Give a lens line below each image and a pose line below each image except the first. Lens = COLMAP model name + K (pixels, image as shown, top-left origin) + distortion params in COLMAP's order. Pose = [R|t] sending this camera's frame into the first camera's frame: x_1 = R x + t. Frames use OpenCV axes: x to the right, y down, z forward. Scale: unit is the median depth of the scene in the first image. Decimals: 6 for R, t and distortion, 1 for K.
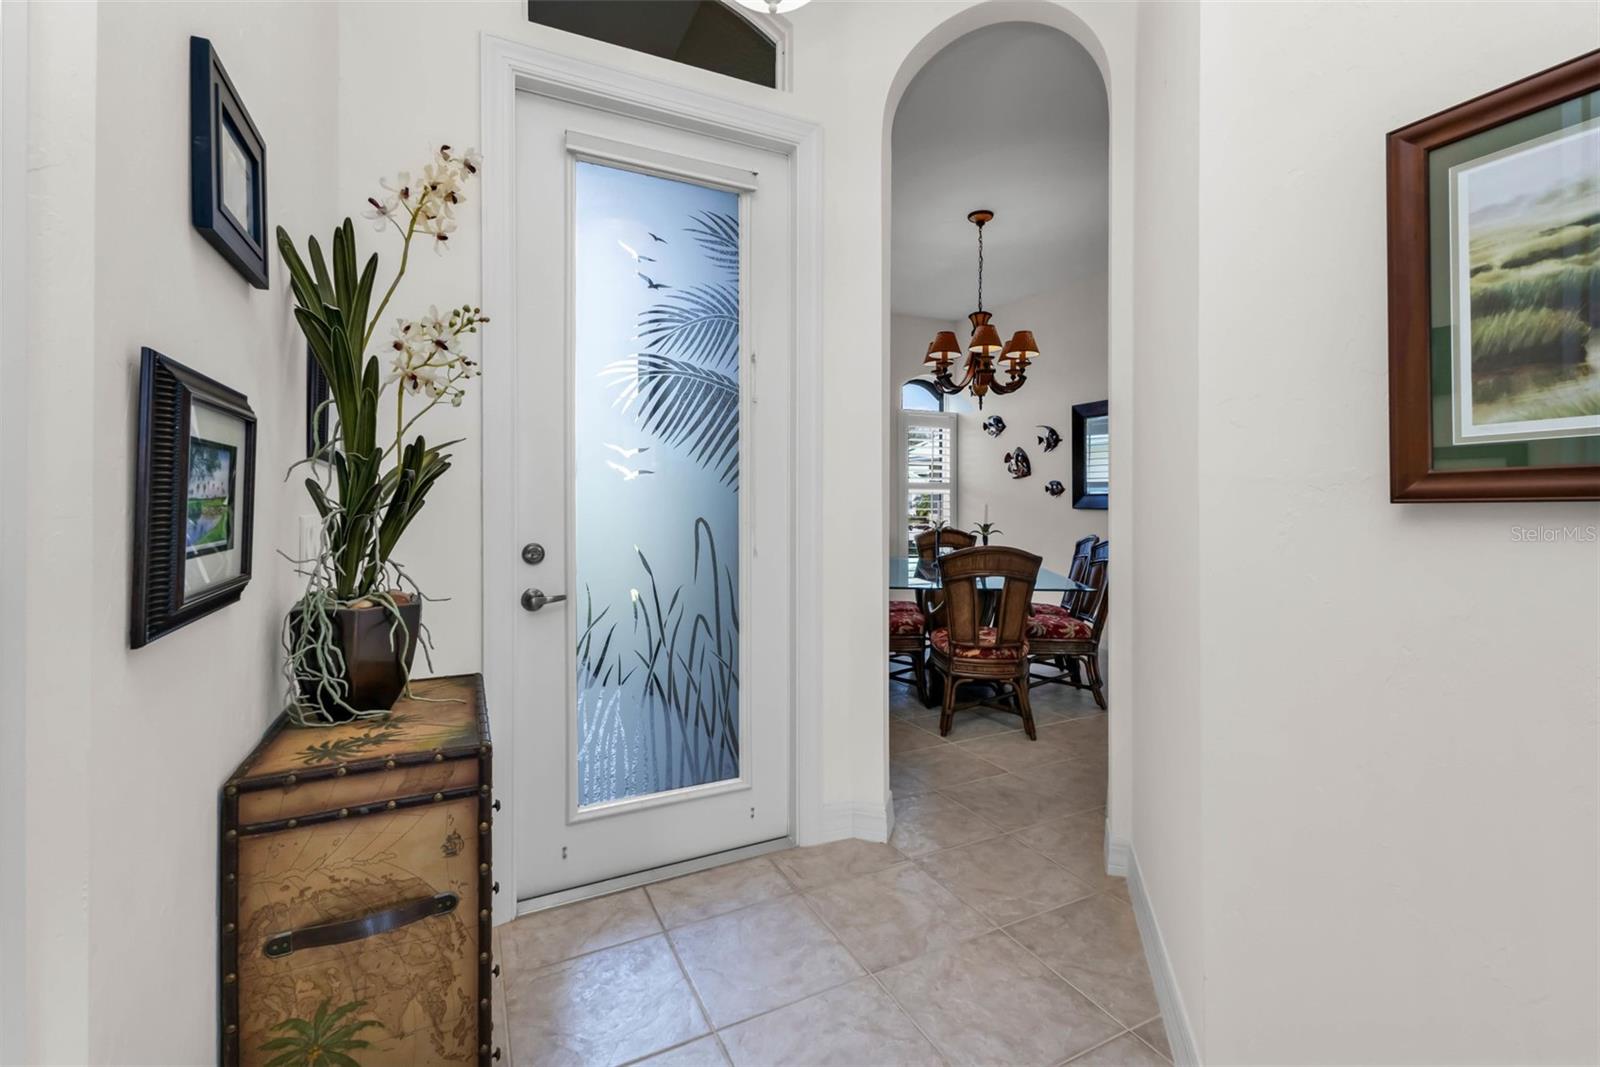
lens RADIAL K [[696.8, 0, 799.3], [0, 696.8, 502.0], [0, 0, 1]] dist [0.008194, 0.000271]
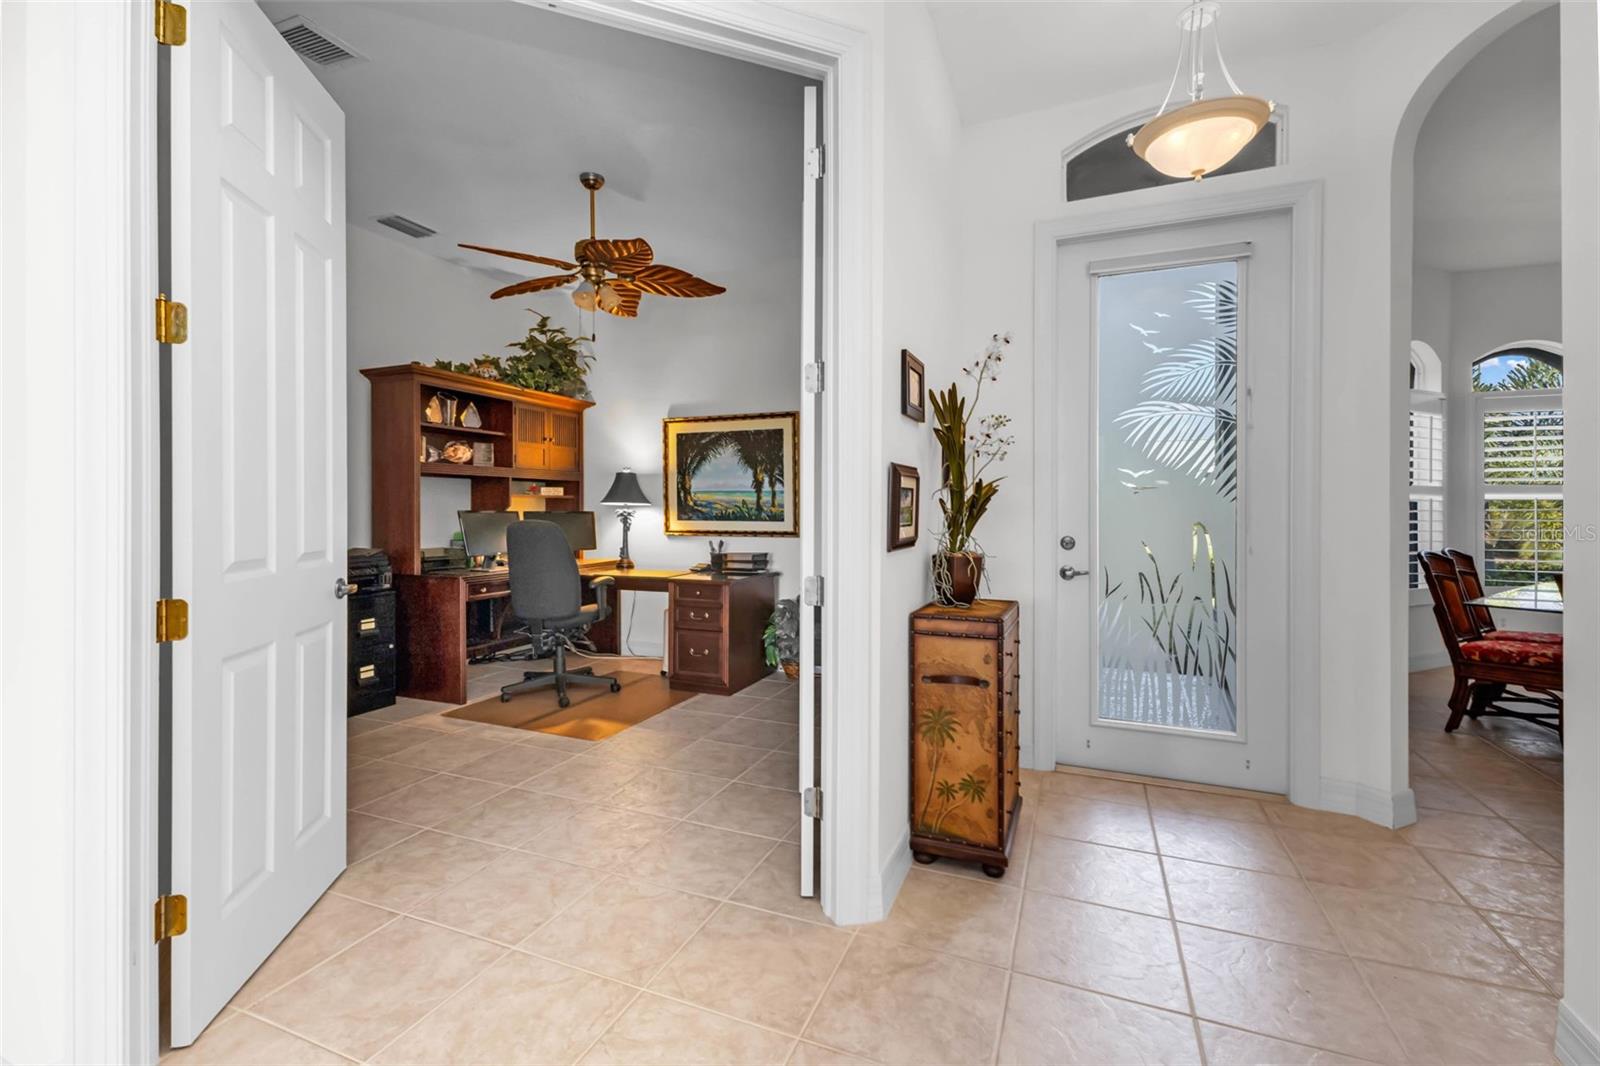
lens RADIAL K [[693.6, 0, 807.5], [0, 693.6, 509.5], [0, 0, 1]] dist [0.002085, 0.000545]
pose [[0.665535, 0.003008, -0.746360, 0.334663], [-0.003231, 0.999994, 0.001149, 0.000555], [0.746359, 0.001647, 0.665541, -0.394594]]
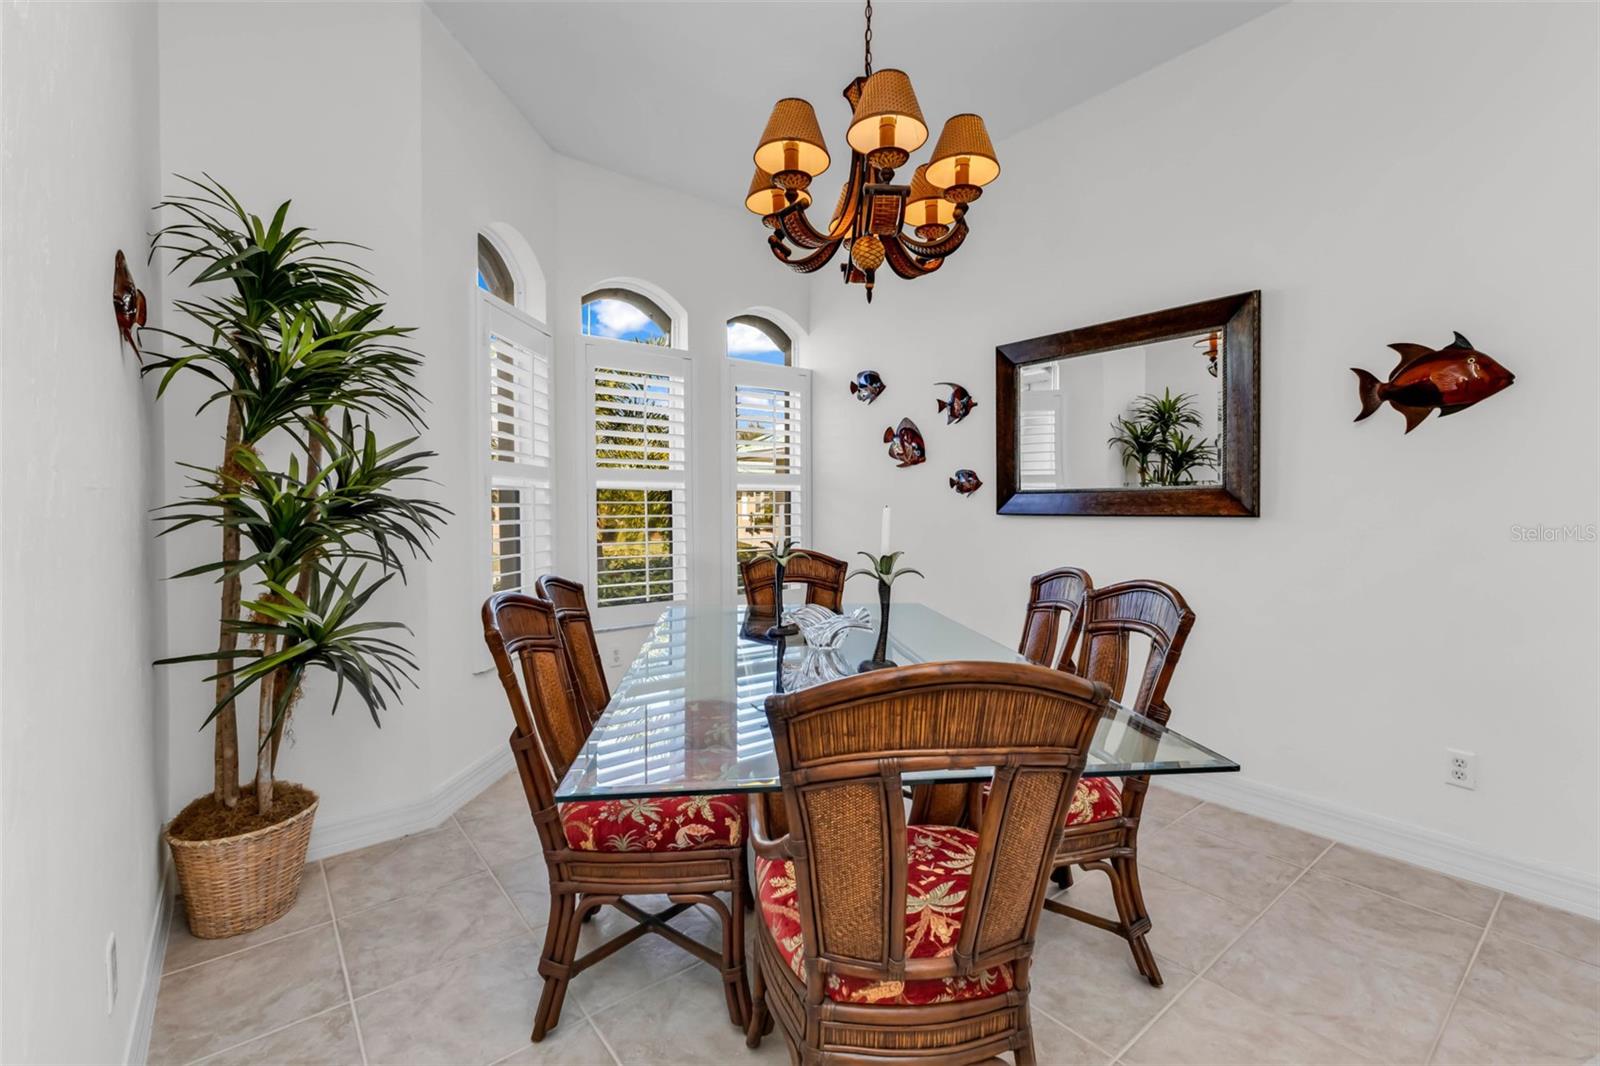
lens RADIAL K [[700.0, 0, 803.7], [0, 700.0, 526.7], [0, 0, 1]] dist [0.012765, 0.000440]
pose [[0.975841, -0.008666, 0.218308, 0.225739], [0.001527, 0.999459, 0.032852, -0.000060], [-0.218475, -0.031725, 0.975327, 1.078978]]
